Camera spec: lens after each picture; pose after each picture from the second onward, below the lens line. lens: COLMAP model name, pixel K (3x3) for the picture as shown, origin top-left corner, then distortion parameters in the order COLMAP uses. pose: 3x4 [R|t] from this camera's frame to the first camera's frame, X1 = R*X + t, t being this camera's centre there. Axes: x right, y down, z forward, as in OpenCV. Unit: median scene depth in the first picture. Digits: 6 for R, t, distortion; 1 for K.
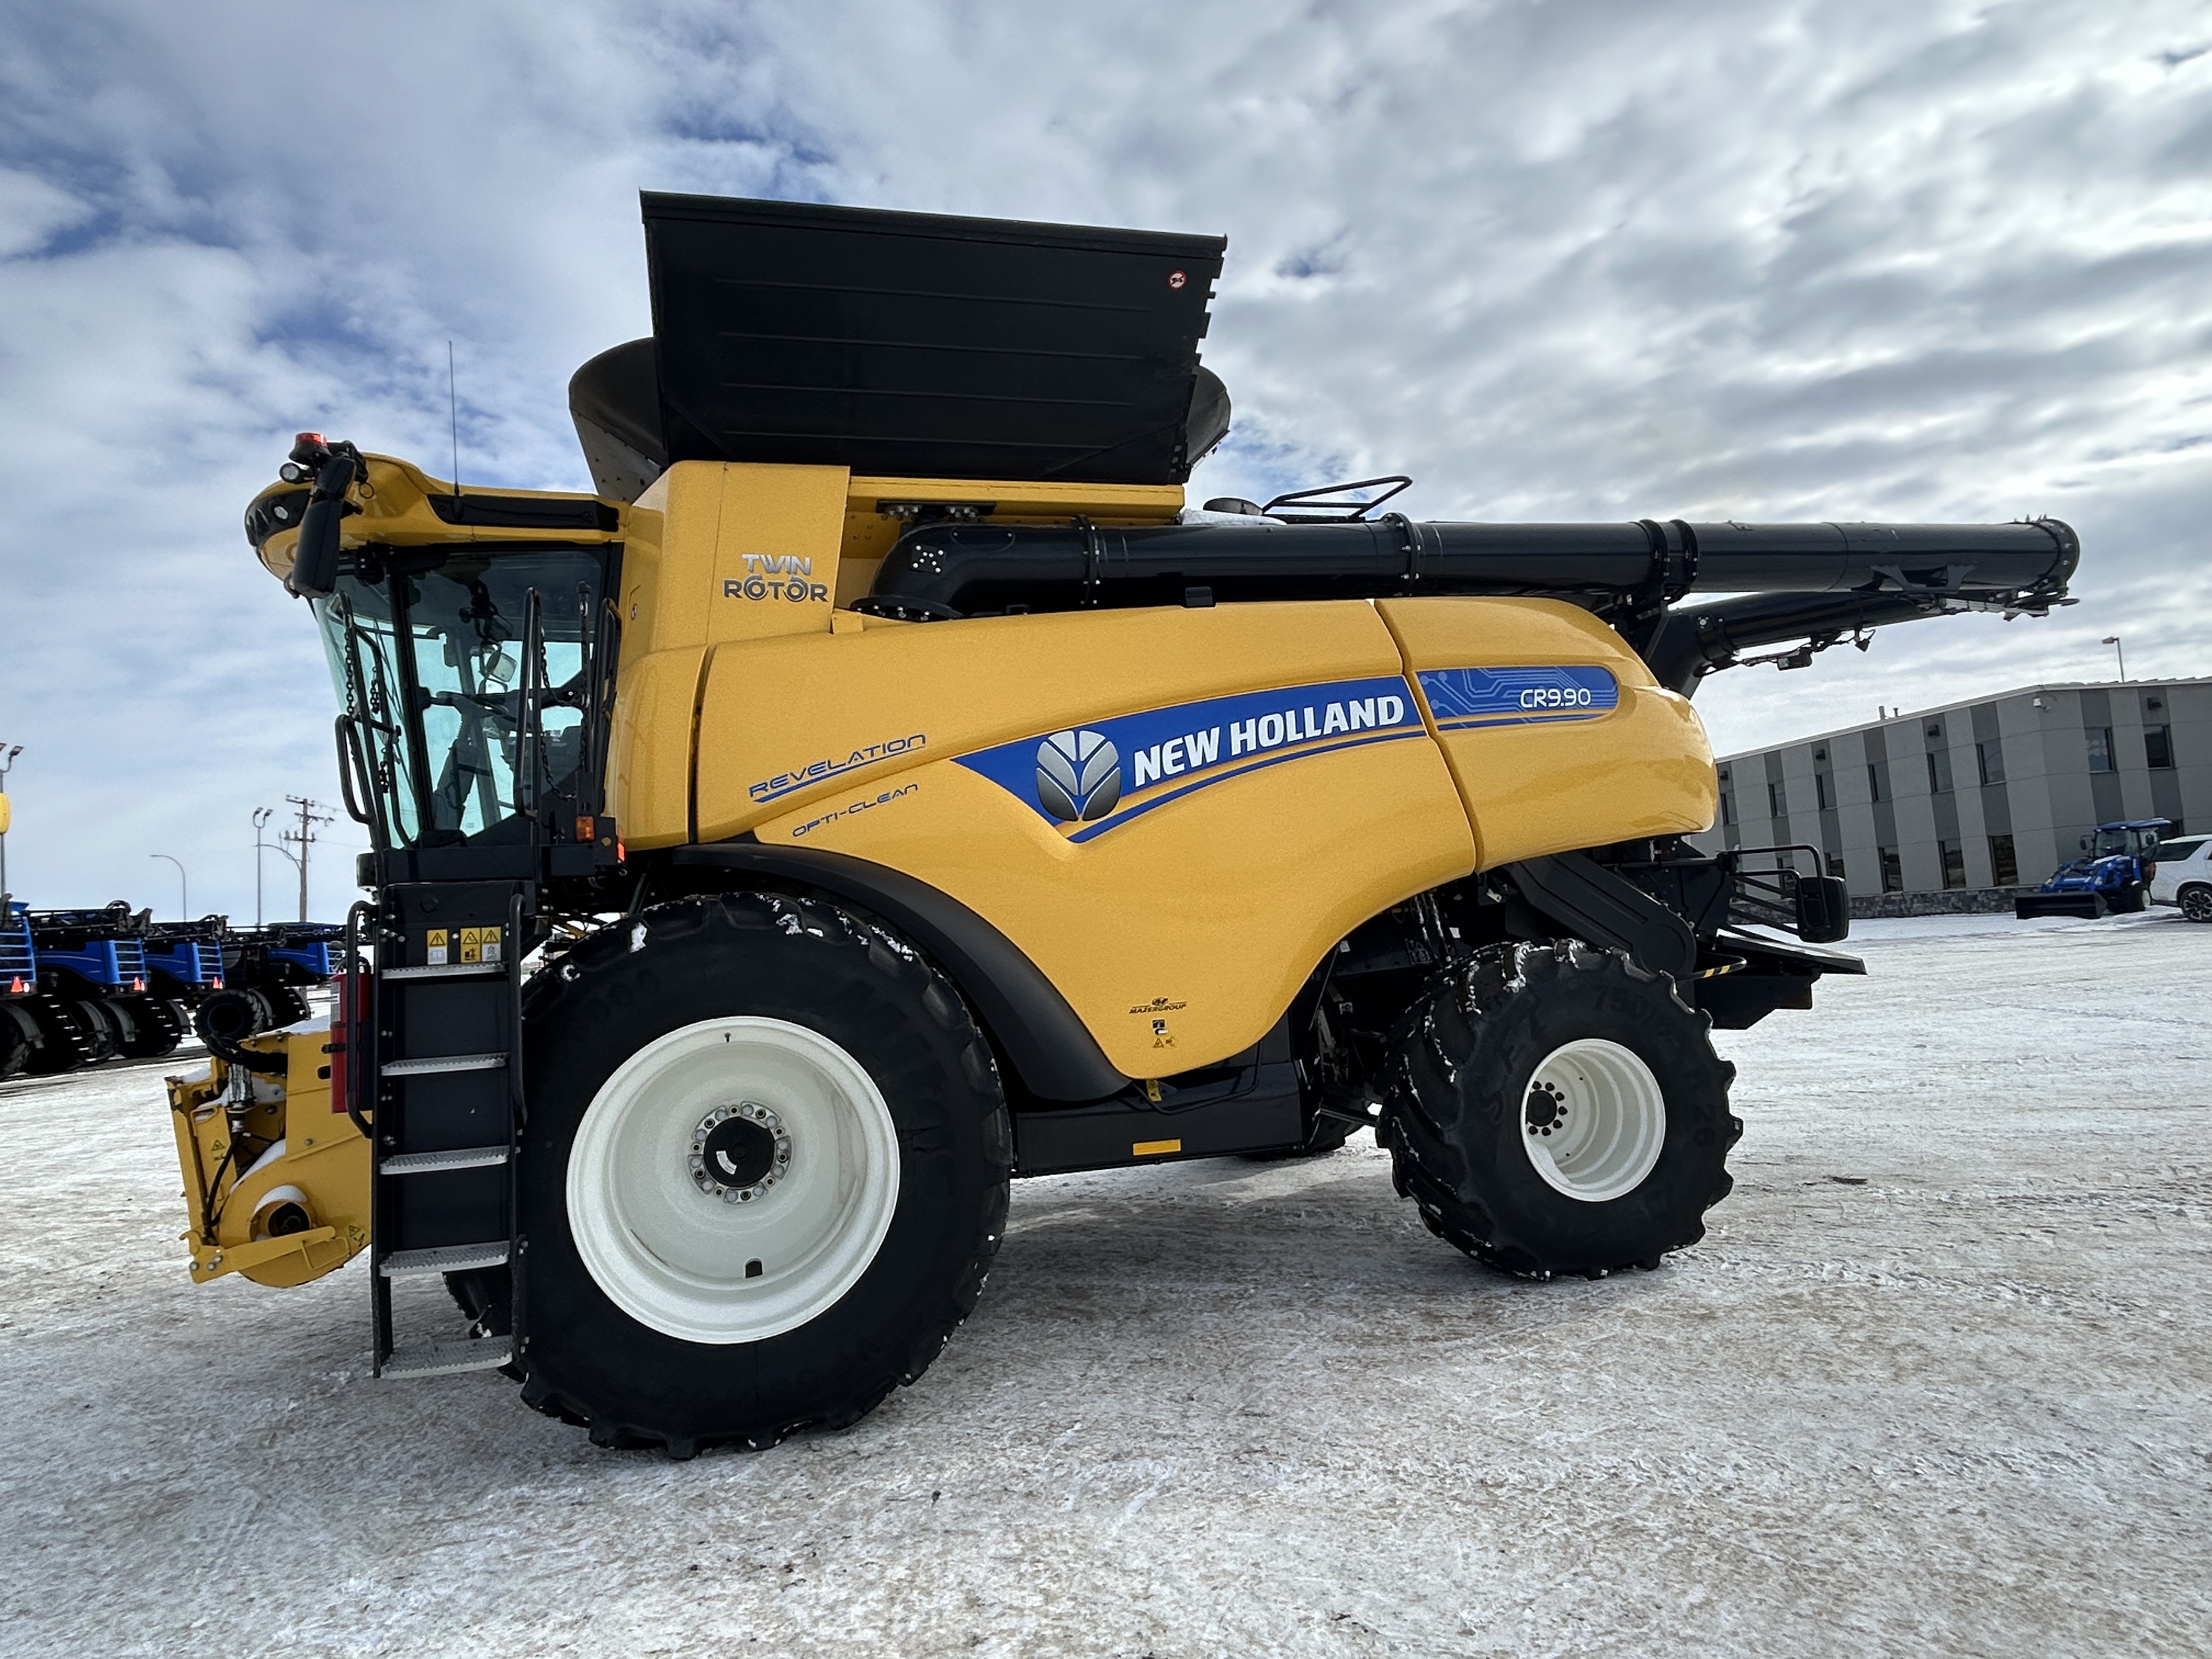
lens RADIAL K [[1290.0, 0, 1106.0], [0, 1290.0, 834.2], [0, 0, 1]] dist [-0.004794, -0.000566]
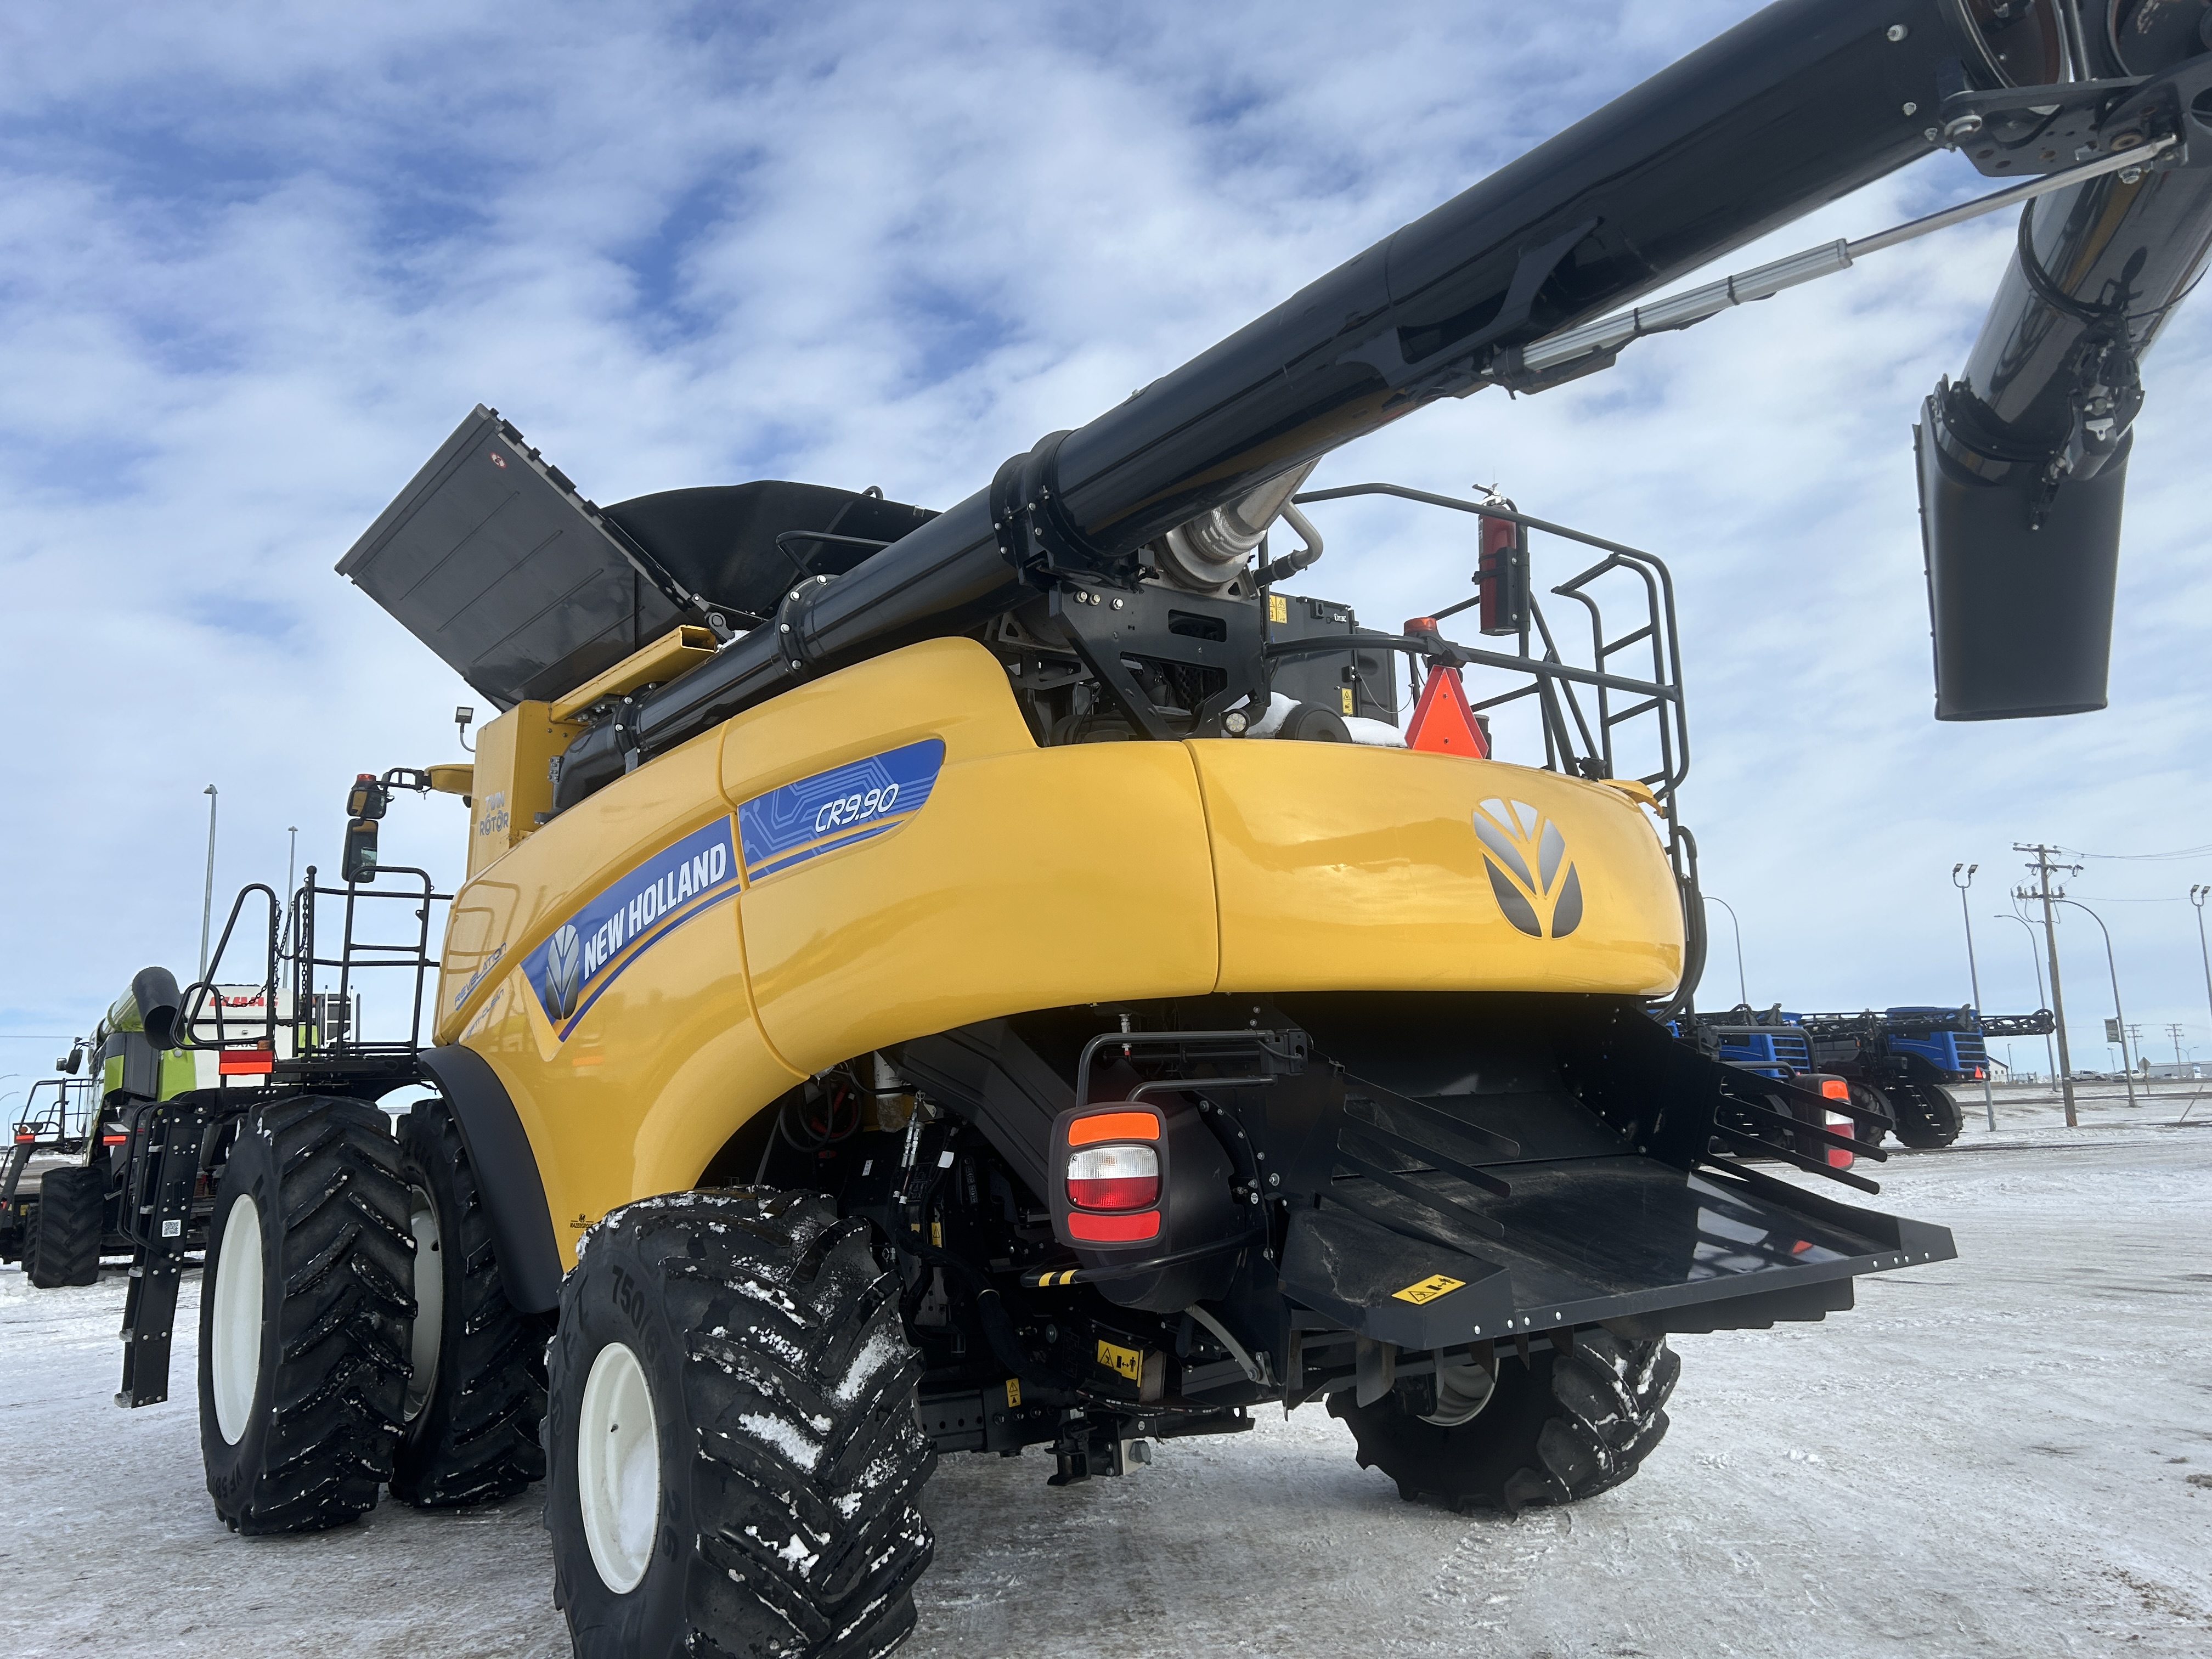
lens RADIAL K [[1660.1, 0, 1105.4], [0, 1660.1, 829.5], [0, 0, 1]] dist [0.000431, 0.000770]
pose [[0.399066, -0.101279, -0.911312, 1.205932], [0.075882, 0.994120, -0.077253, -0.022679], [0.913777, -0.038323, 0.404404, 0.814828]]
